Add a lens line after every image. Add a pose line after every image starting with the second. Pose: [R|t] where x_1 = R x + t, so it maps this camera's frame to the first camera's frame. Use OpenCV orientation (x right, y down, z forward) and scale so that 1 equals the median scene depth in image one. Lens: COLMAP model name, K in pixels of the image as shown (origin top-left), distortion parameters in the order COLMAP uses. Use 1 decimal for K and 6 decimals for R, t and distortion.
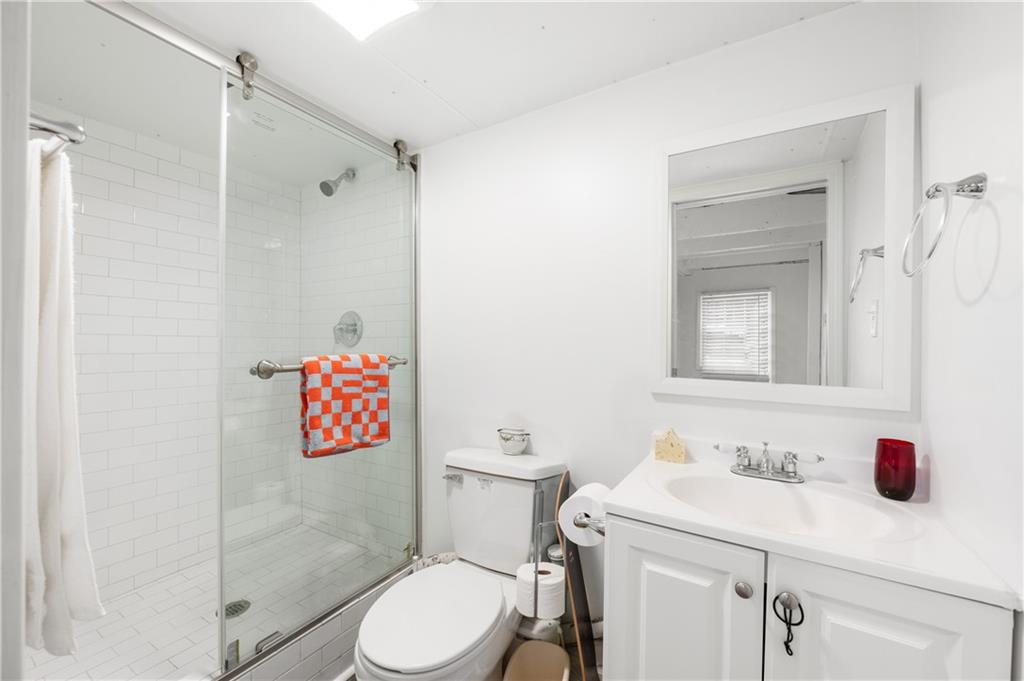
lens RADIAL K [[401.8, 0, 510.4], [0, 401.8, 341.9], [0, 0, 1]] dist [-0.003758, -0.000134]
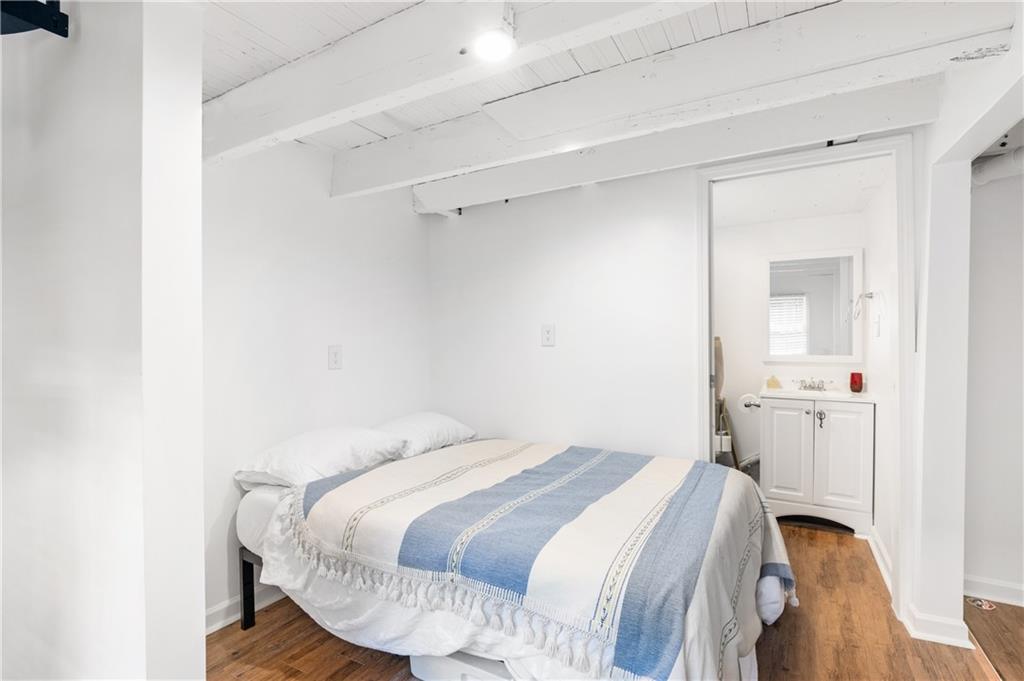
lens RADIAL K [[471.3, 0, 510.5], [0, 471.3, 337.8], [0, 0, 1]] dist [0.000778, 0.000073]
pose [[0.999555, -0.011849, 0.027376, -1.677247], [0.011778, 0.999927, 0.002734, -0.051860], [-0.027406, -0.002410, 0.999621, -2.405327]]
